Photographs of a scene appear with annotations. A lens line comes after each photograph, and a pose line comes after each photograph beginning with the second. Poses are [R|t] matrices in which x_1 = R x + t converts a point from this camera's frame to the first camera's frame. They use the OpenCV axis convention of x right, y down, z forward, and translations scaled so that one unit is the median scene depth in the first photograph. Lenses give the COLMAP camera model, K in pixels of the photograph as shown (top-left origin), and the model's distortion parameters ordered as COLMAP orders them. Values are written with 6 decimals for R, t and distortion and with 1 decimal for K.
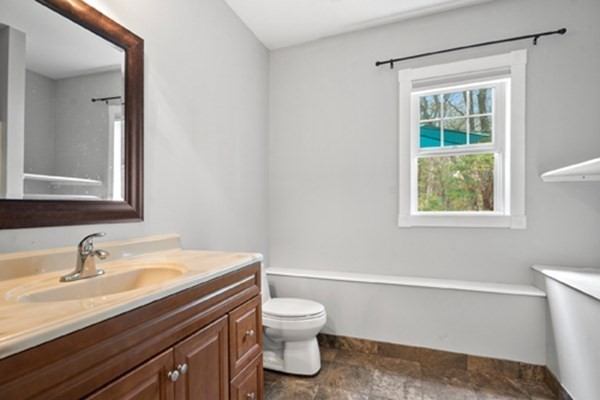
lens RADIAL K [[287.9, 0, 299.7], [0, 287.9, 207.5], [0, 0, 1]] dist [-0.018548, -0.000970]
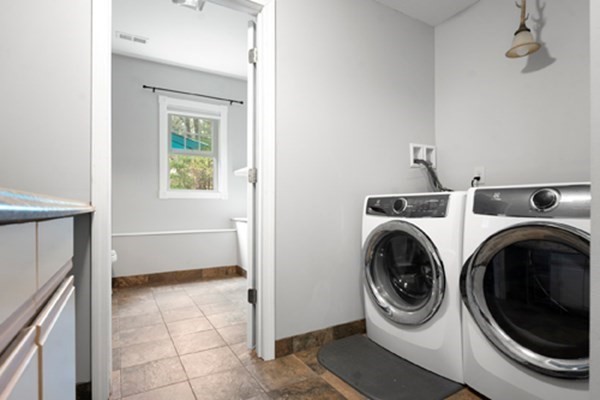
lens RADIAL K [[319.3, 0, 300.9], [0, 319.3, 200.6], [0, 0, 1]] dist [0.001728, 0.000330]
pose [[0.626726, 0.011299, 0.779158, -0.587942], [0.005833, 0.999799, -0.019191, 0.130401], [-0.779218, 0.016572, 0.626534, -0.748779]]
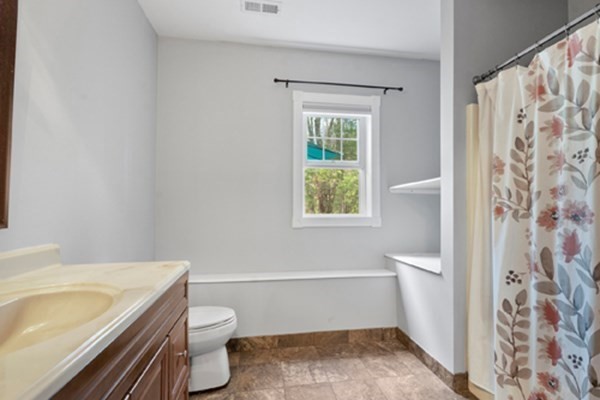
lens RADIAL K [[273.0, 0, 300.0], [0, 273.0, 200.0], [0, 0, 1]] dist [-0.001370, -0.000205]
pose [[0.865626, 0.026624, 0.499983, -0.199806], [-0.008899, 0.999246, -0.037803, -0.000598], [-0.500613, 0.028273, 0.865210, 0.063535]]
